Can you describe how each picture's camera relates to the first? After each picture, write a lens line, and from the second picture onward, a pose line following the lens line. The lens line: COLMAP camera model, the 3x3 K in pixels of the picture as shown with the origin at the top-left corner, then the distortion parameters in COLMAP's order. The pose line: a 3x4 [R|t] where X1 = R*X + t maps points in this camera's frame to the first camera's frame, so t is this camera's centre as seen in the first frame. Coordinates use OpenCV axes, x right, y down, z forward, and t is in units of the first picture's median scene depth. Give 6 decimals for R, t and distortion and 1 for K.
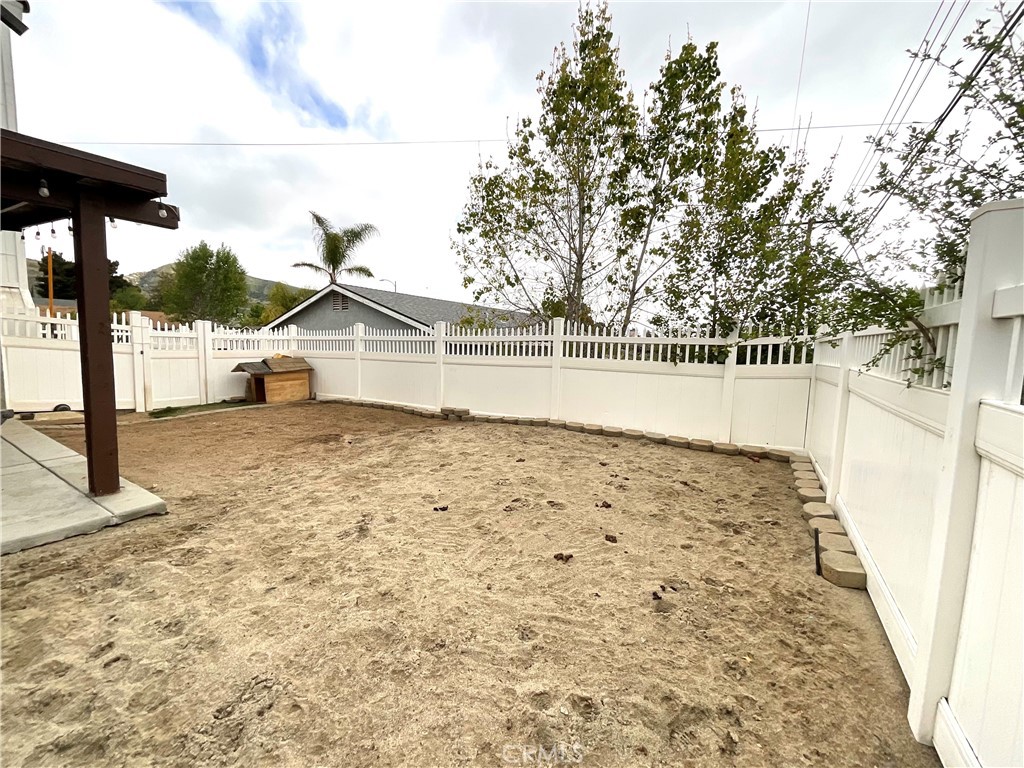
lens RADIAL K [[415.0, 0, 512.0], [0, 415.0, 384.0], [0, 0, 1]] dist [-0.001739, -0.000488]
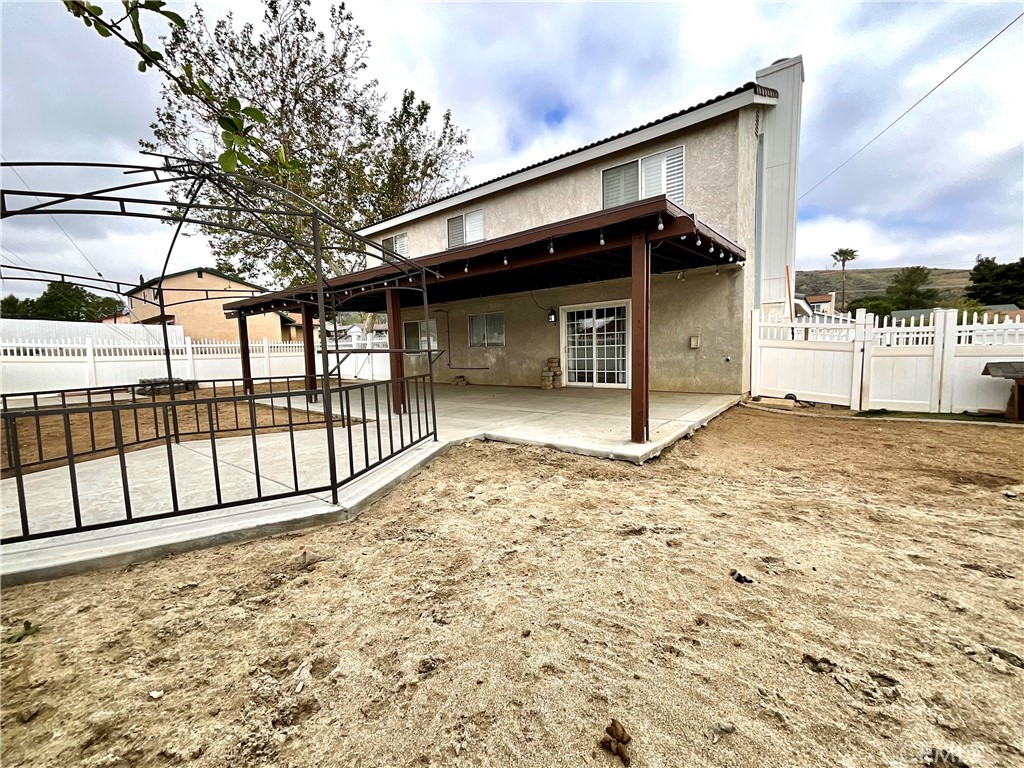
lens RADIAL K [[413.1, 0, 512.0], [0, 413.1, 384.0], [0, 0, 1]] dist [-0.003617, 0.000988]
pose [[-0.128048, 0.055536, -0.990212, 0.316967], [-0.077610, 0.994808, 0.065829, 0.007248], [0.988727, 0.085279, -0.123073, 0.516580]]
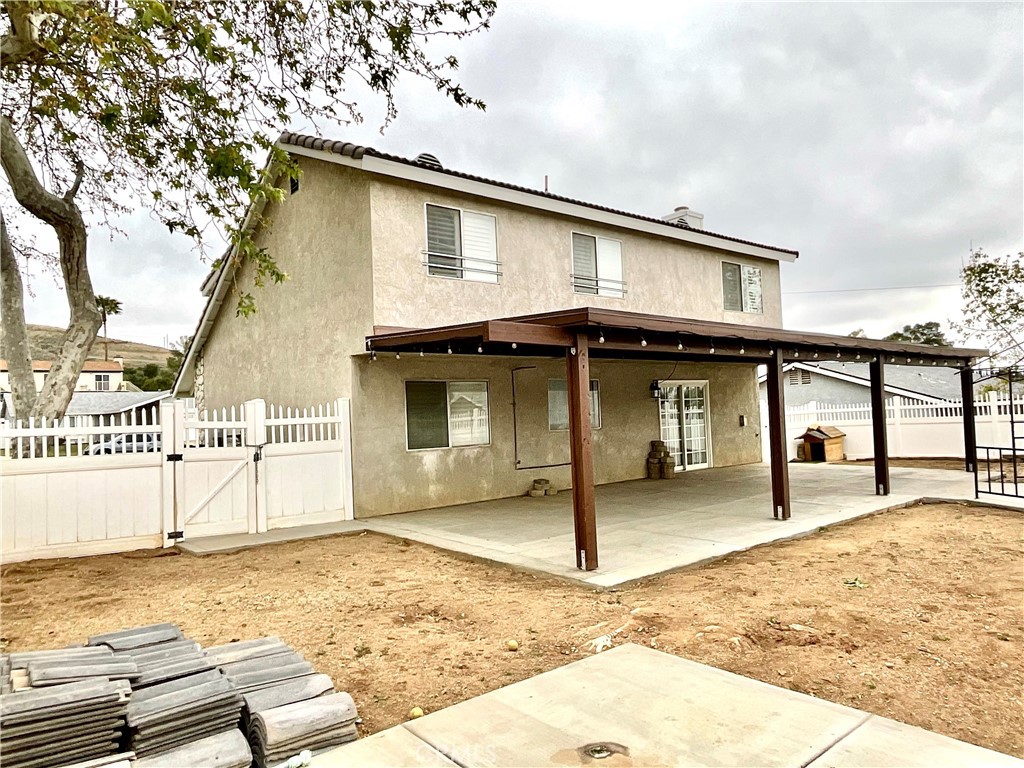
lens RADIAL K [[692.8, 0, 512.0], [0, 692.8, 384.0], [0, 0, 1]] dist [-0.006511, -0.008281]
pose [[0.941410, -0.094933, -0.323627, -1.581089], [0.041120, 0.984716, -0.169242, 0.246814], [0.334748, 0.146019, 0.930926, -2.754471]]
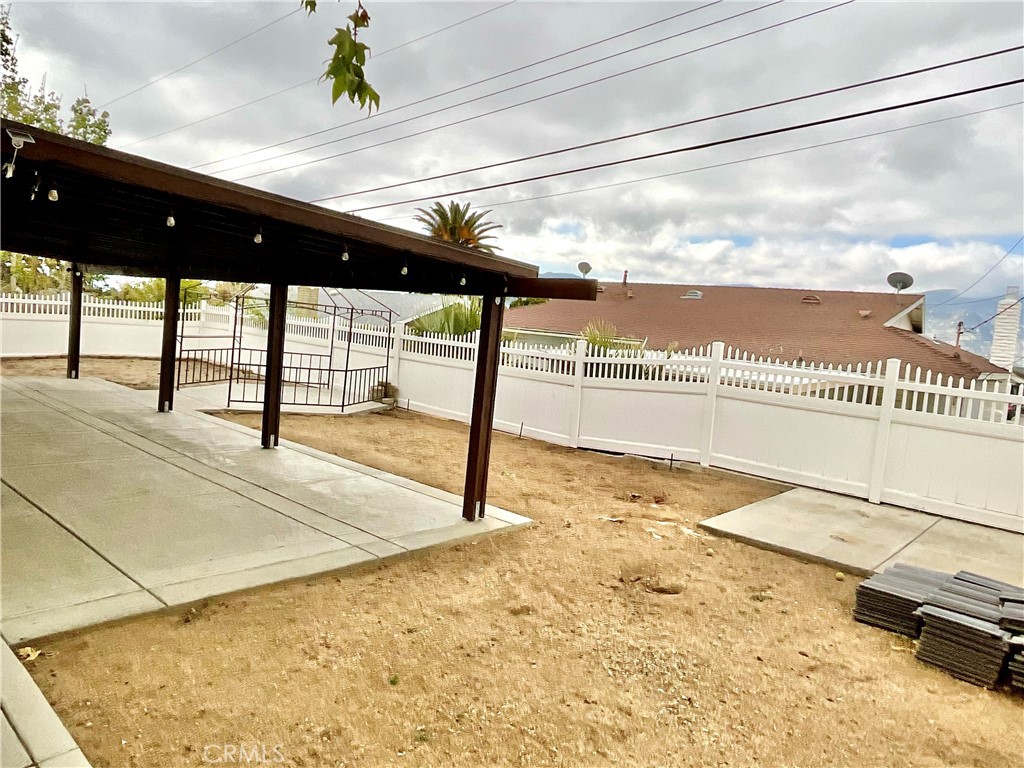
lens RADIAL K [[692.8, 0, 512.0], [0, 692.8, 384.0], [0, 0, 1]] dist [-0.006511, -0.008281]
pose [[0.158739, -0.115514, 0.980540, -3.291852], [0.025677, 0.993279, 0.112858, -0.052149], [-0.986987, 0.007263, 0.160639, -1.636842]]
